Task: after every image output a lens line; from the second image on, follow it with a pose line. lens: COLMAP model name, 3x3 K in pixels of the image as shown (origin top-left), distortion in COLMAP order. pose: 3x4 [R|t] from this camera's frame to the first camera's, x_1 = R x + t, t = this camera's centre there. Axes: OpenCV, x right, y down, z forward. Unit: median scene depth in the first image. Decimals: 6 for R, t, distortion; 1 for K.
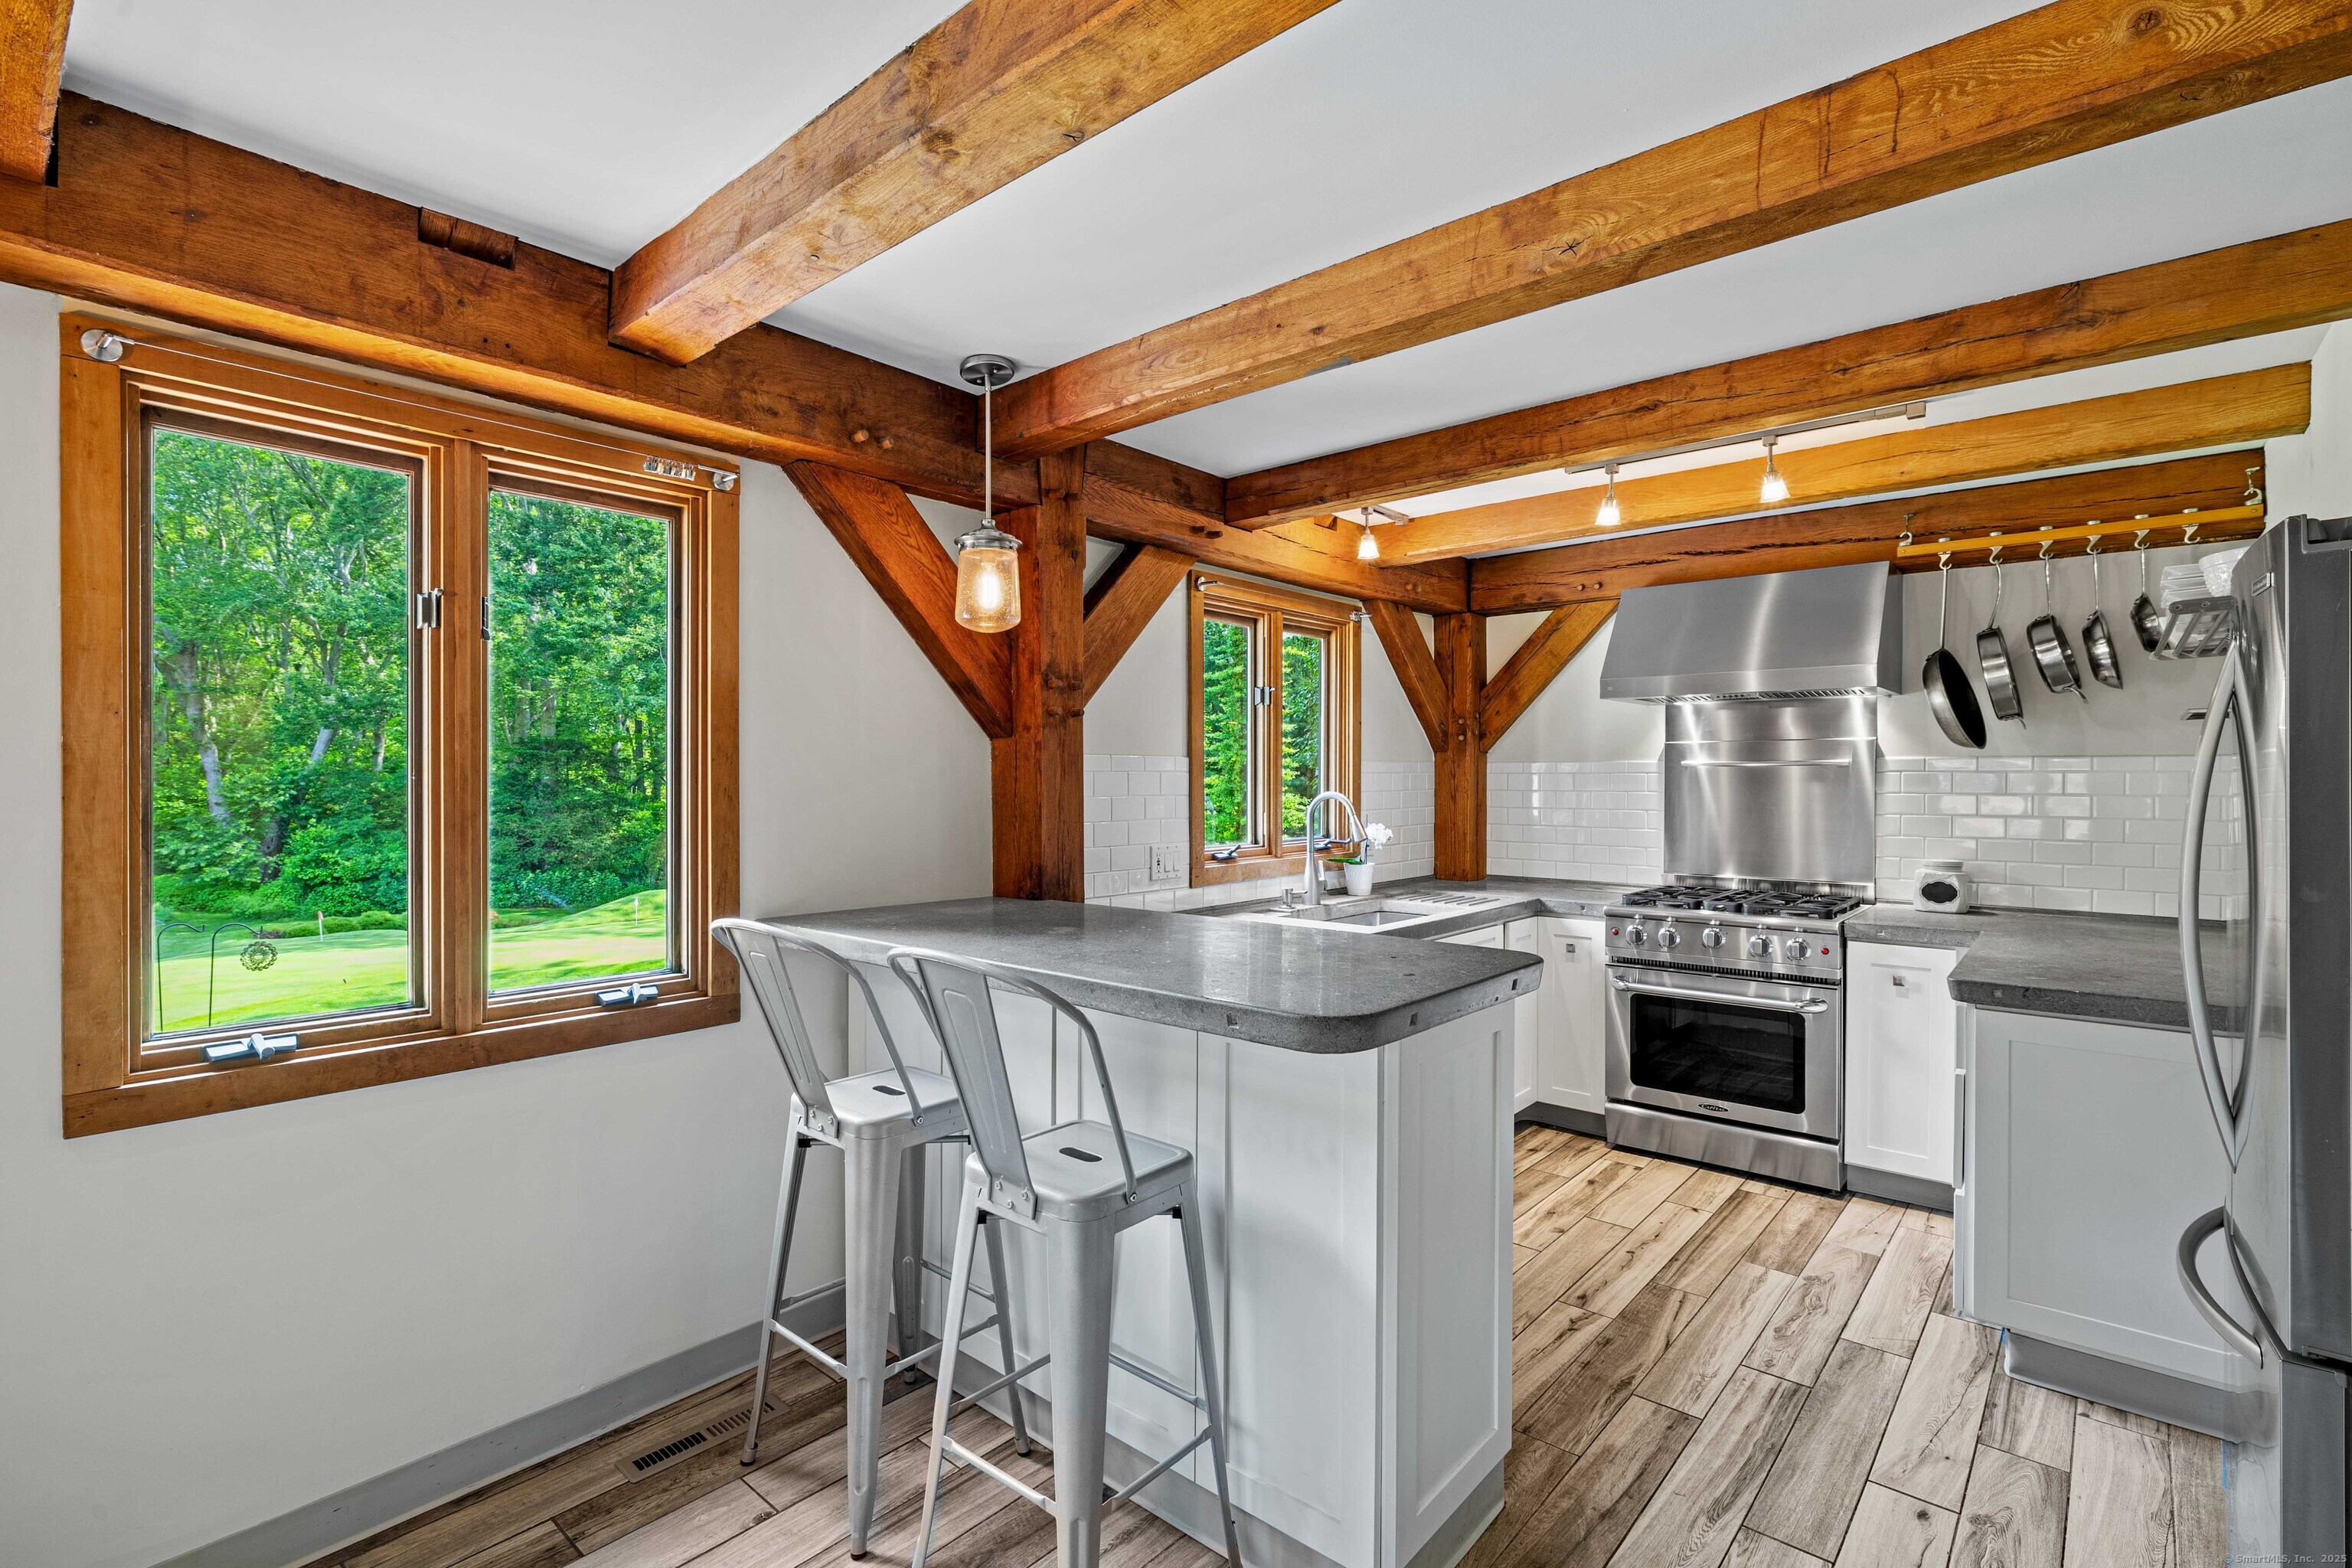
lens RADIAL K [[1074.6, 0, 1138.9], [0, 1074.6, 781.4], [0, 0, 1]] dist [-0.003543, 0.000298]
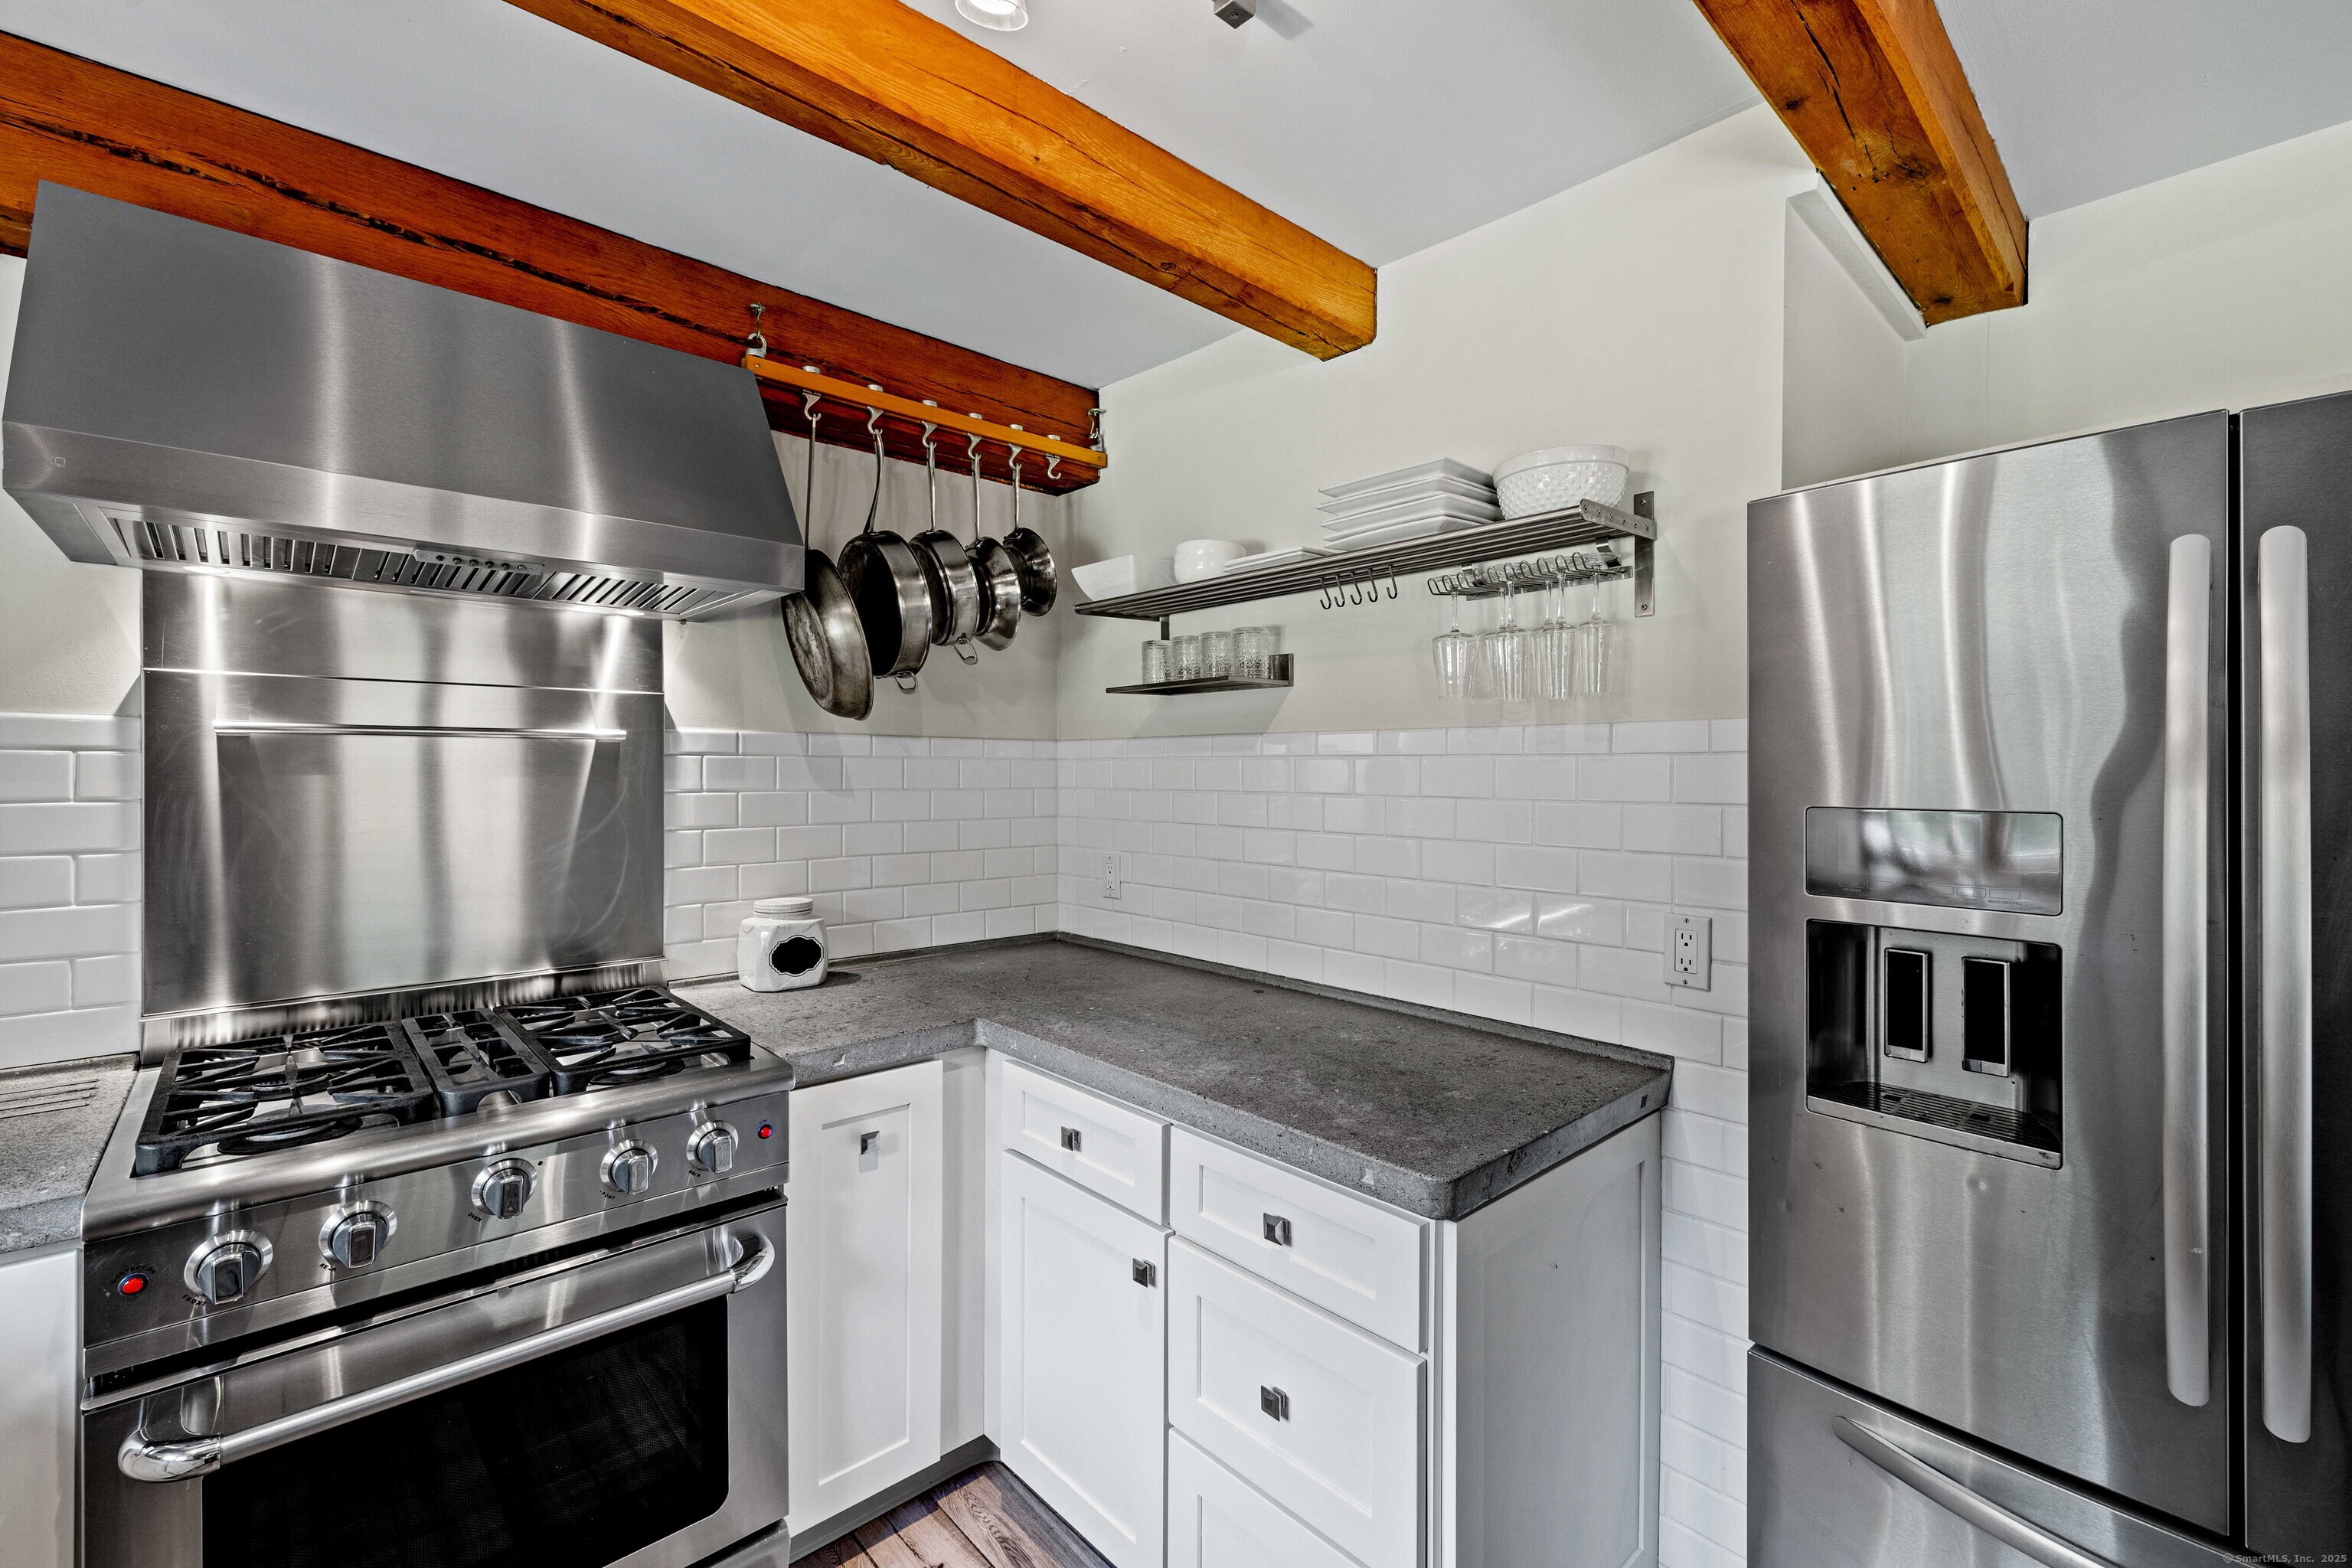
lens RADIAL K [[1012.3, 0, 1162.0], [0, 1012.3, 768.7], [0, 0, 1]] dist [0.001861, 0.000170]
pose [[0.106161, 0.000399, 0.994349, 0.228244], [-0.000449, 1.000000, -0.000354, -0.001442], [-0.994349, -0.000408, 0.106161, 0.824767]]
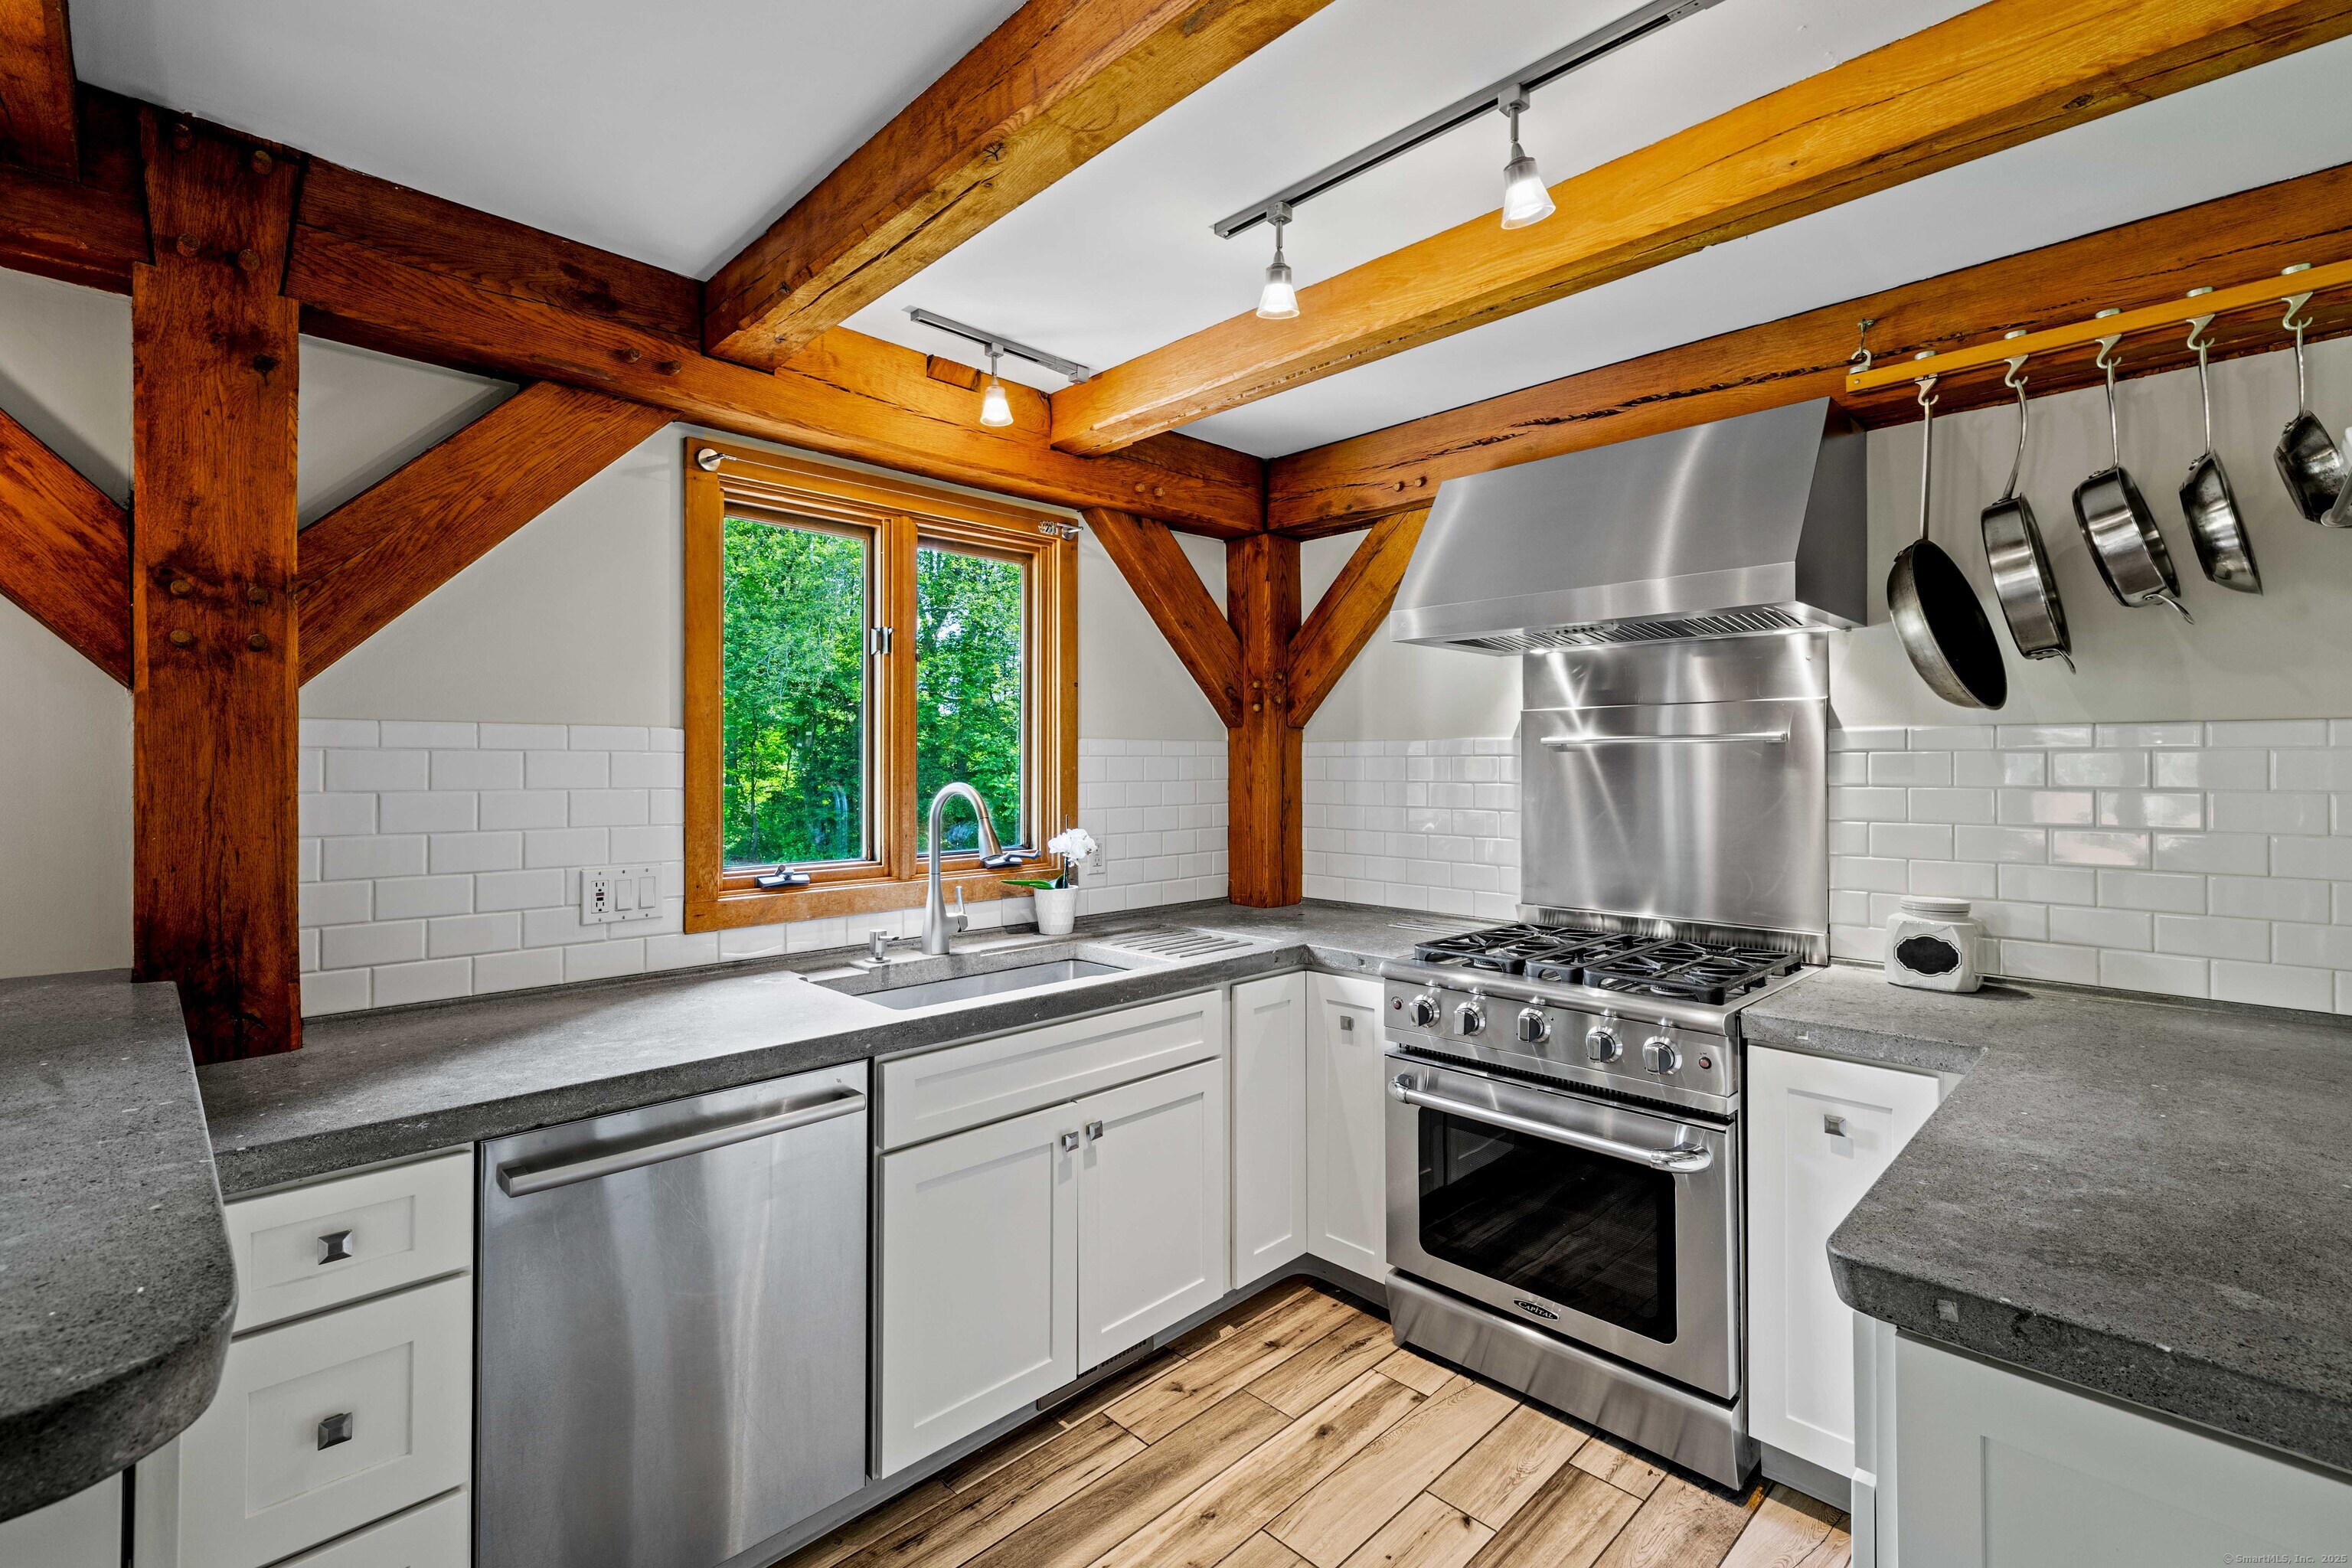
lens RADIAL K [[1012.3, 0, 1163.7], [0, 1012.3, 752.3], [0, 0, 1]] dist [0.001861, 0.000170]
pose [[0.997381, -0.001374, -0.072311, 0.414369], [0.000001, 0.999820, -0.018989, 0.003158], [0.072324, 0.018939, 0.997201, 0.464544]]
